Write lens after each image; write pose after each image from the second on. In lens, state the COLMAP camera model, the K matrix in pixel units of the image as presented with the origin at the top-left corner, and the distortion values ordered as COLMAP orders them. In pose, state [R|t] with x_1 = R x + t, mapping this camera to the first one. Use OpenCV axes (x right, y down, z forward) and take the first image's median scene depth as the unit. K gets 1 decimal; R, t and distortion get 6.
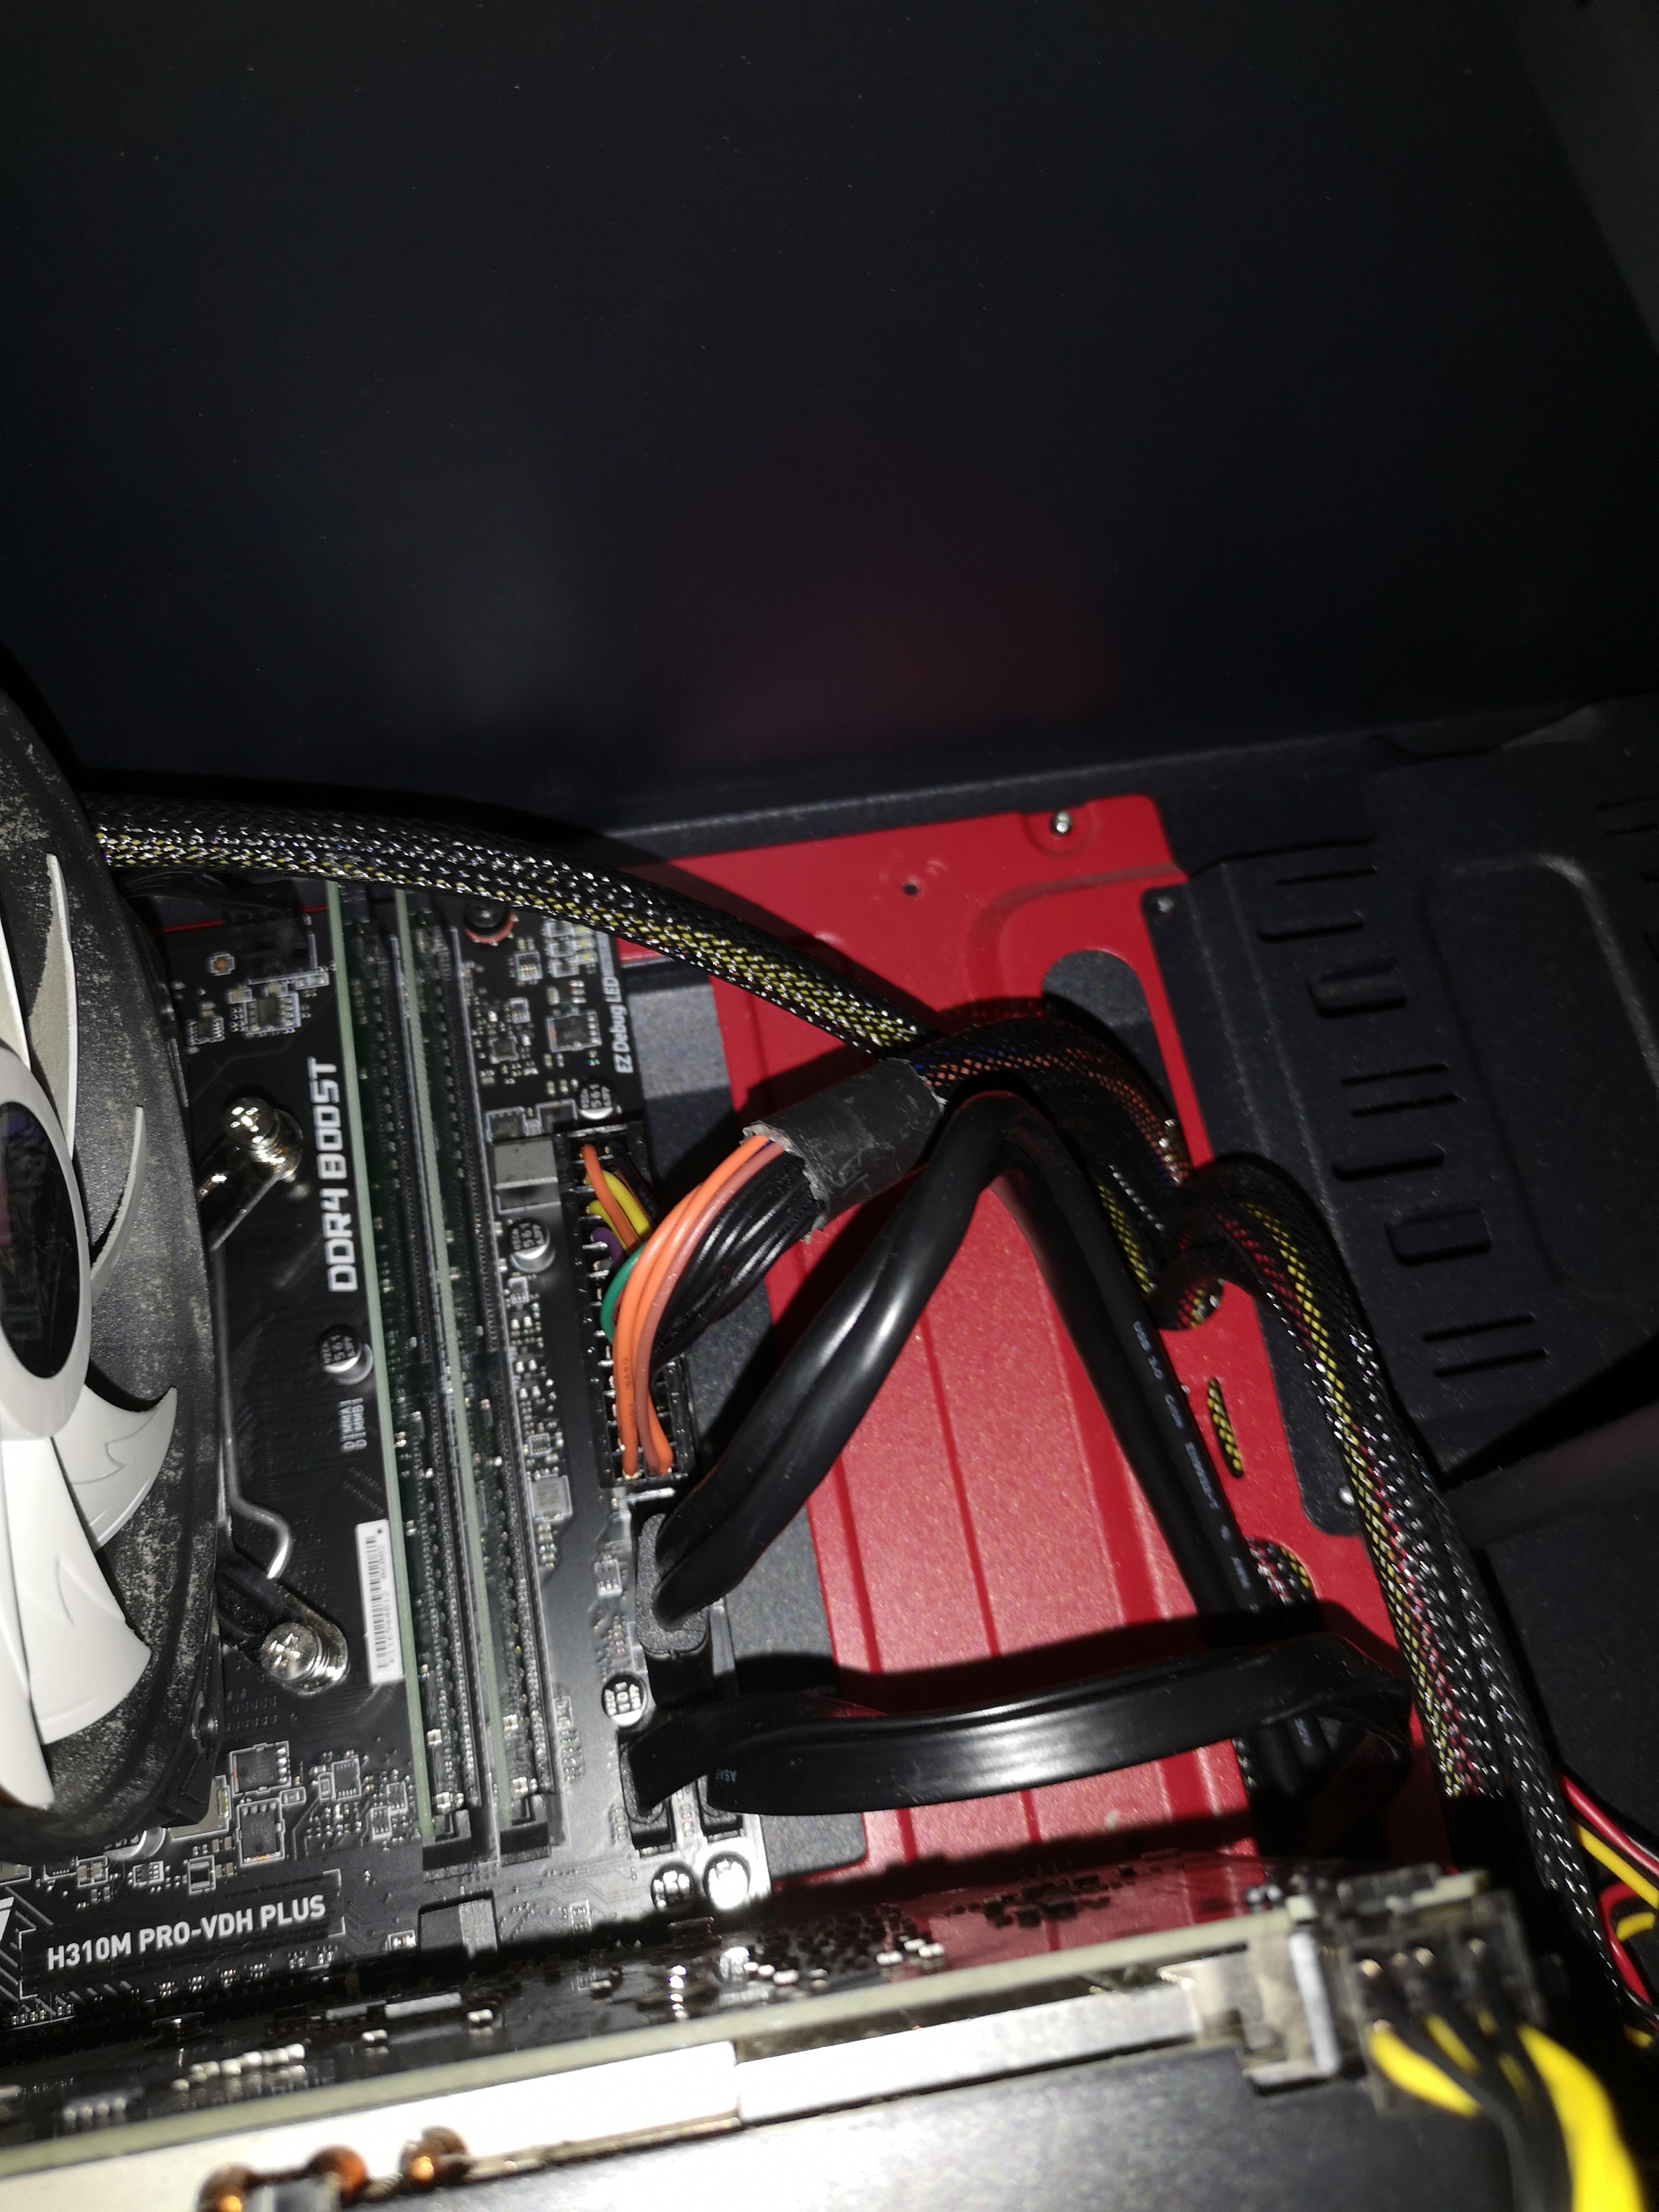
lens RADIAL K [[1761.1, 0, 814.5], [0, 1761.1, 1101.3], [0, 0, 1]] dist [-0.003940, -0.010829]
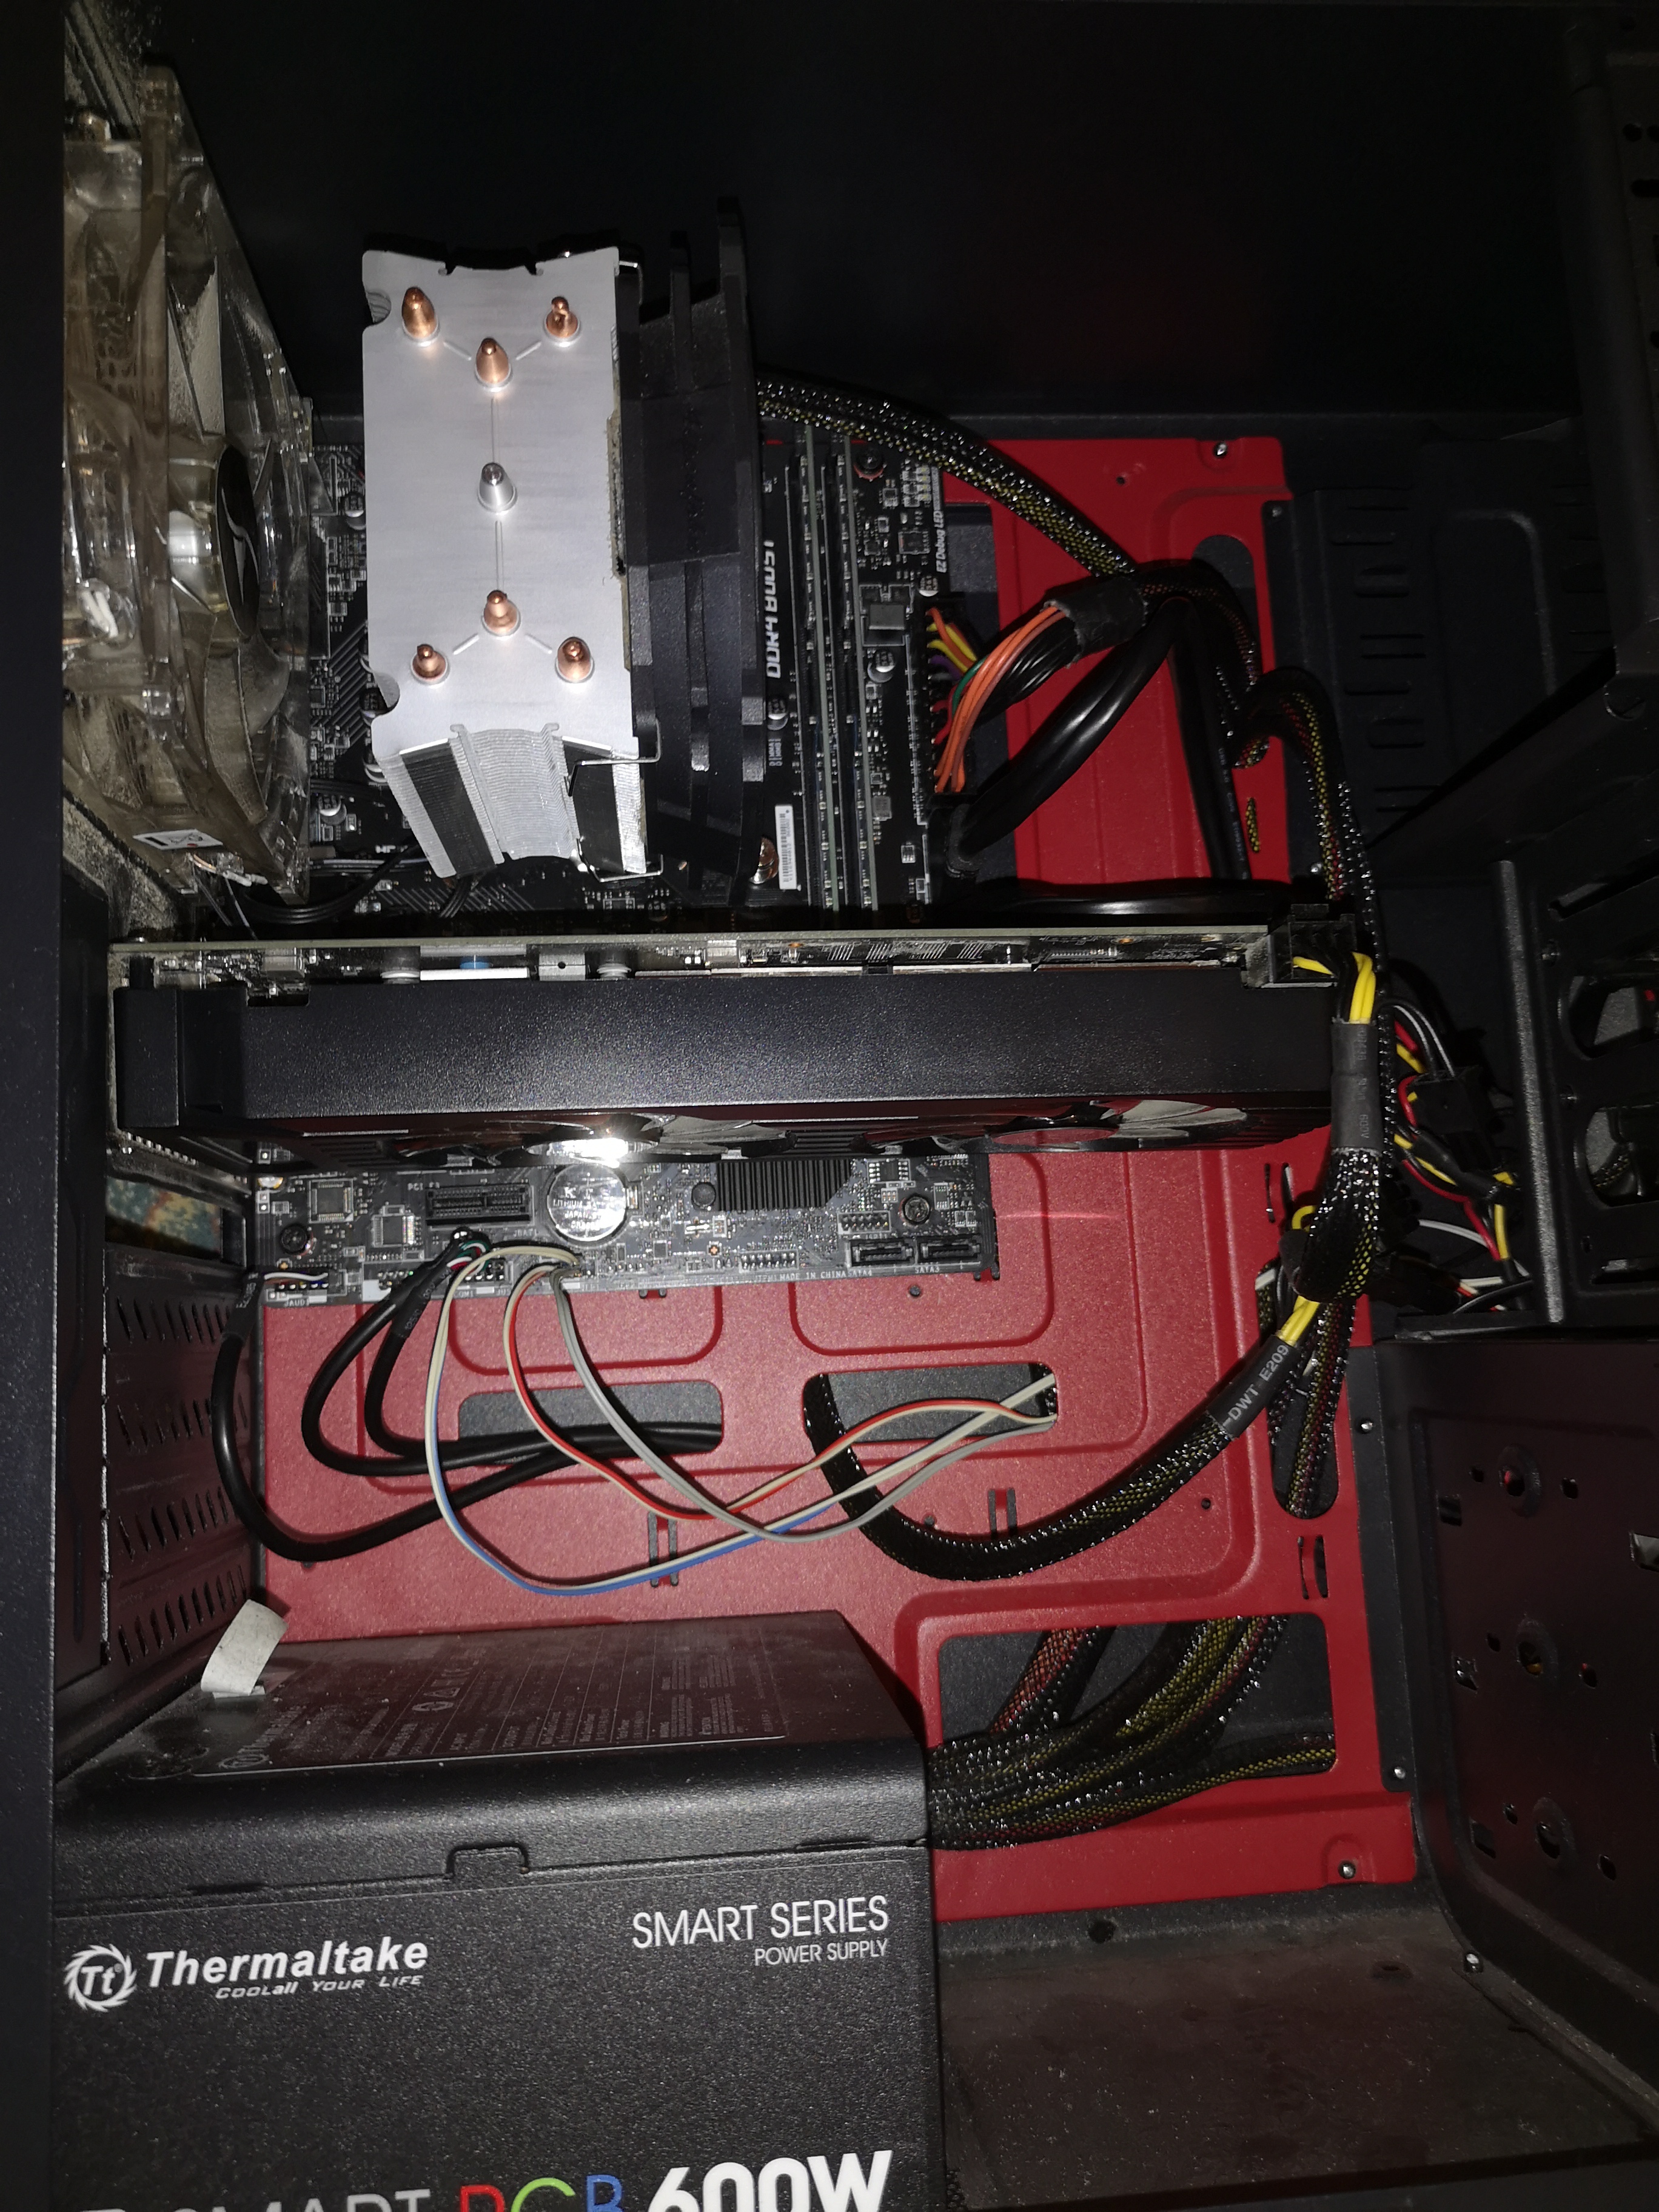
lens RADIAL K [[1761.1, 0, 835.4], [0, 1761.1, 1119.7], [0, 0, 1]] dist [-0.003940, -0.010829]
pose [[0.991205, 0.130625, 0.021186, -0.176439], [-0.131805, 0.960255, 0.246044, 0.086676], [0.011796, -0.246673, 0.969027, -0.765302]]
